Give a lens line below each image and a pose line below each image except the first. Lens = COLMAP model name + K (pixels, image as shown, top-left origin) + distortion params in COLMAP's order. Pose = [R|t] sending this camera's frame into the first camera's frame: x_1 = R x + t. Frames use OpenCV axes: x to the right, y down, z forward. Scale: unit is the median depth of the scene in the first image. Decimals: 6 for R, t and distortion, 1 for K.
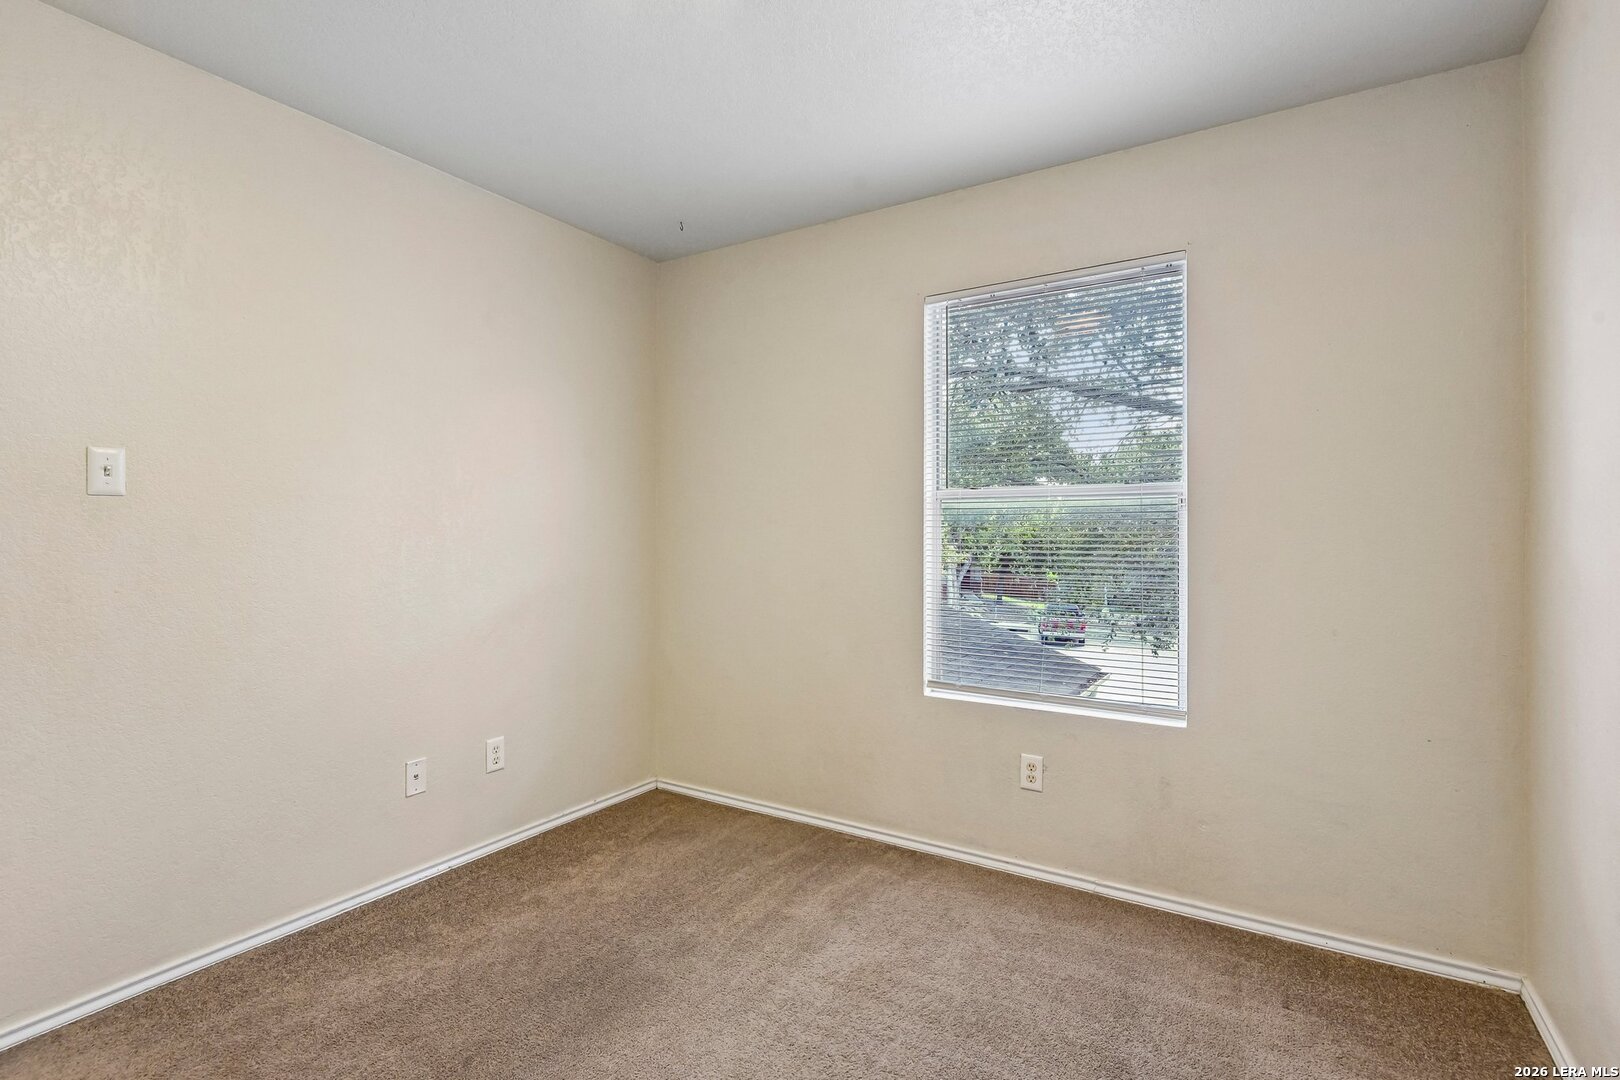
lens RADIAL K [[763.4, 0, 802.0], [0, 763.4, 527.1], [0, 0, 1]] dist [0.005007, -0.006139]
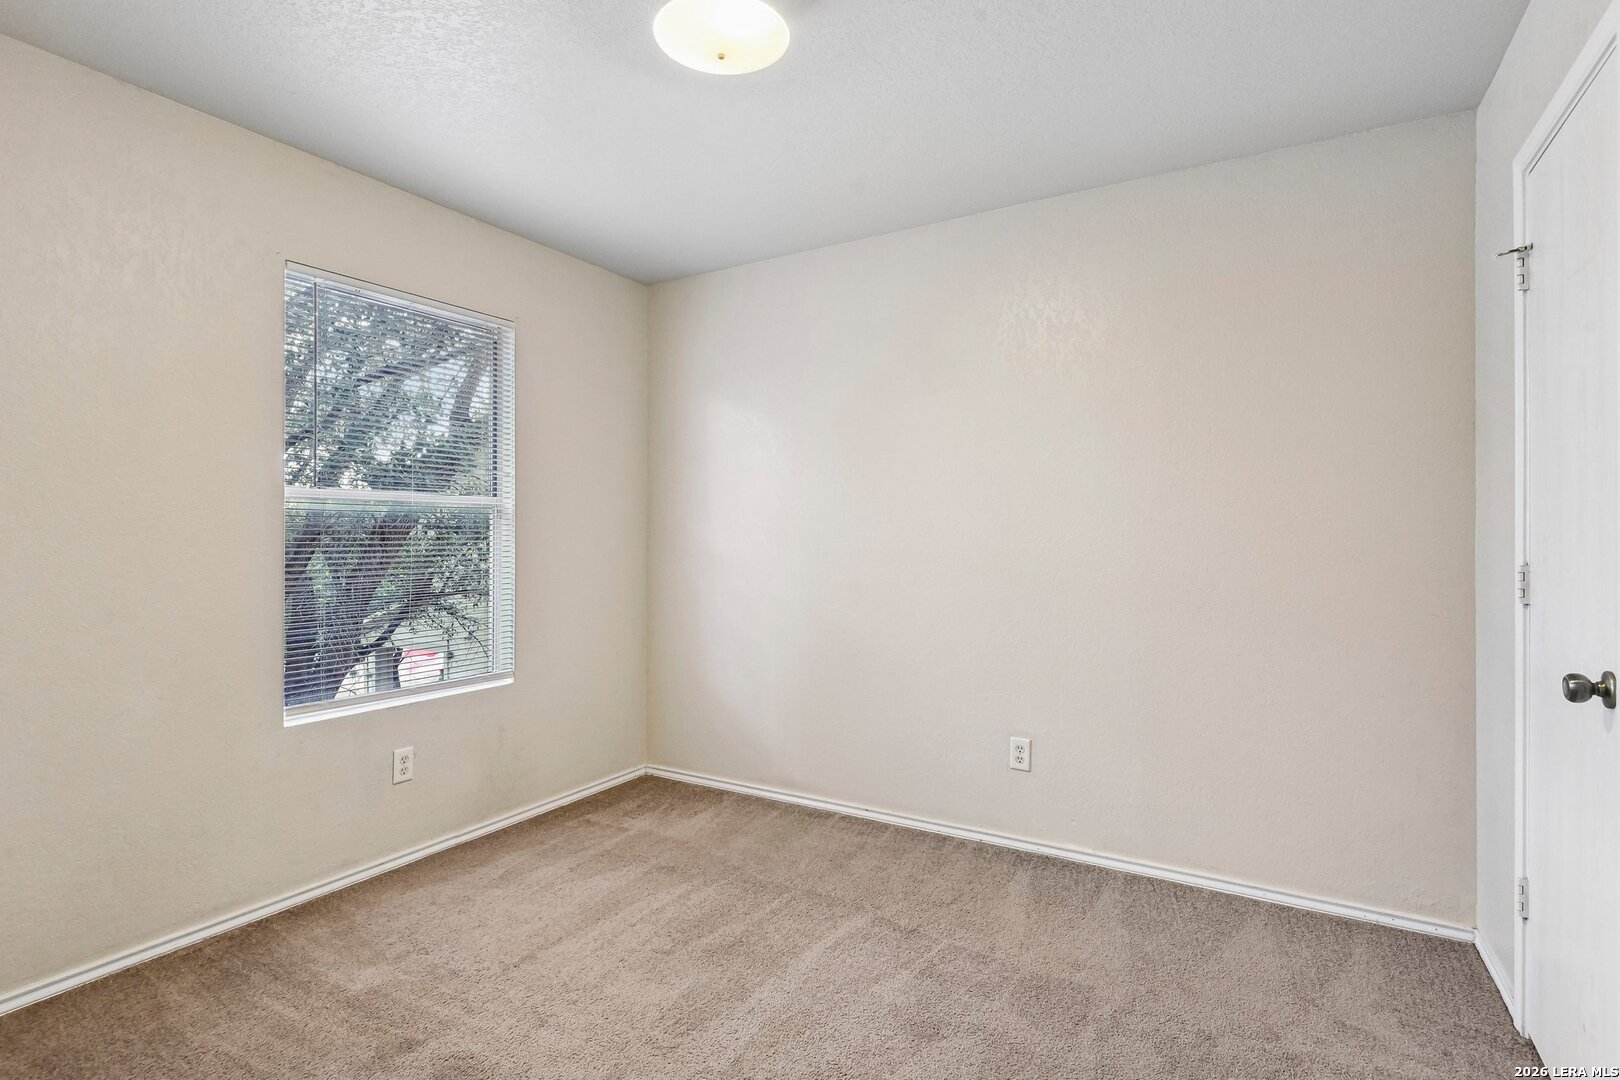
lens RADIAL K [[828.6, 0, 807.5], [0, 828.6, 534.5], [0, 0, 1]] dist [0.001179, -0.000842]
pose [[-0.037930, -0.009355, 0.999237, -1.007396], [-0.015695, 0.999838, 0.008765, -0.014679], [-0.999157, -0.015350, -0.038071, 0.586988]]
